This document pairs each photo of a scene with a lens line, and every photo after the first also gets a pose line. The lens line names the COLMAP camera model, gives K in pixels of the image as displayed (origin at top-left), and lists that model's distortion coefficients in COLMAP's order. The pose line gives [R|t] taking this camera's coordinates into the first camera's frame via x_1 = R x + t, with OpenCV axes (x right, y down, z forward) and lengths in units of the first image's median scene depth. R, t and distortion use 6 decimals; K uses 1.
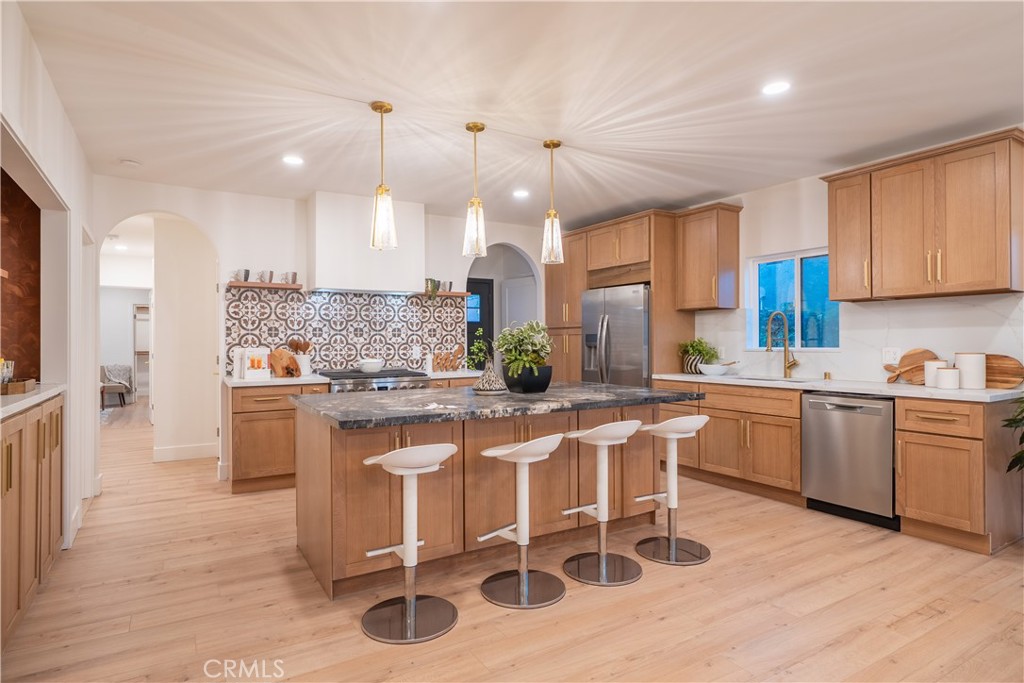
lens RADIAL K [[559.6, 0, 509.8], [0, 559.6, 339.8], [0, 0, 1]] dist [-0.003719, 0.002888]
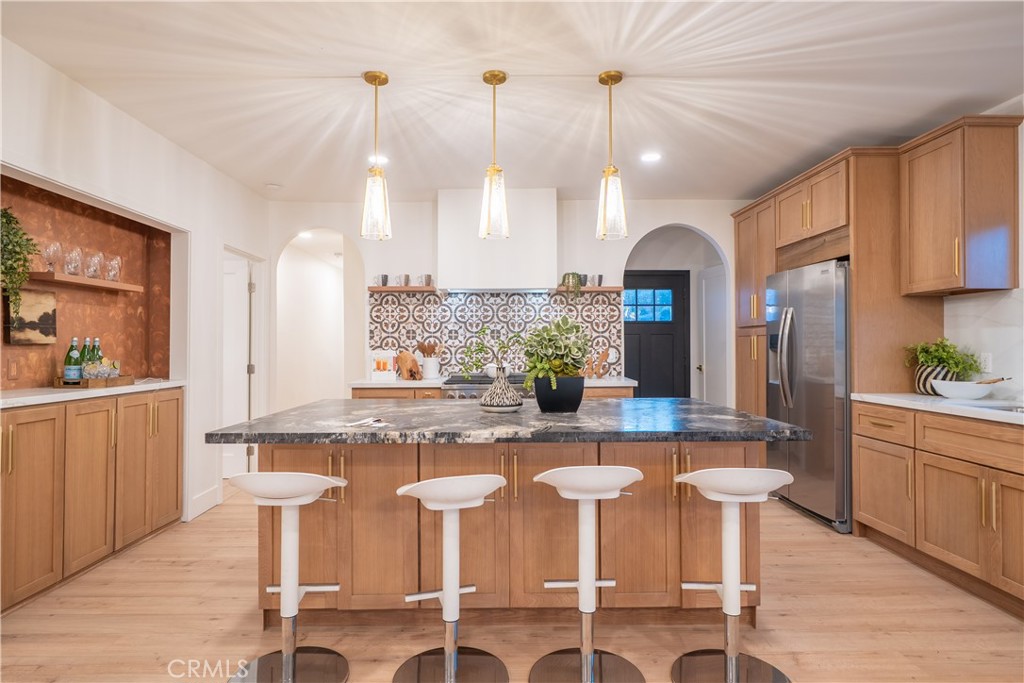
lens RADIAL K [[559.6, 0, 510.3], [0, 559.6, 339.9], [0, 0, 1]] dist [-0.003719, 0.002888]
pose [[0.860822, -0.003997, -0.508890, 0.286453], [0.001027, 0.999981, -0.006117, 0.002053], [0.508904, 0.004743, 0.860810, 0.250281]]
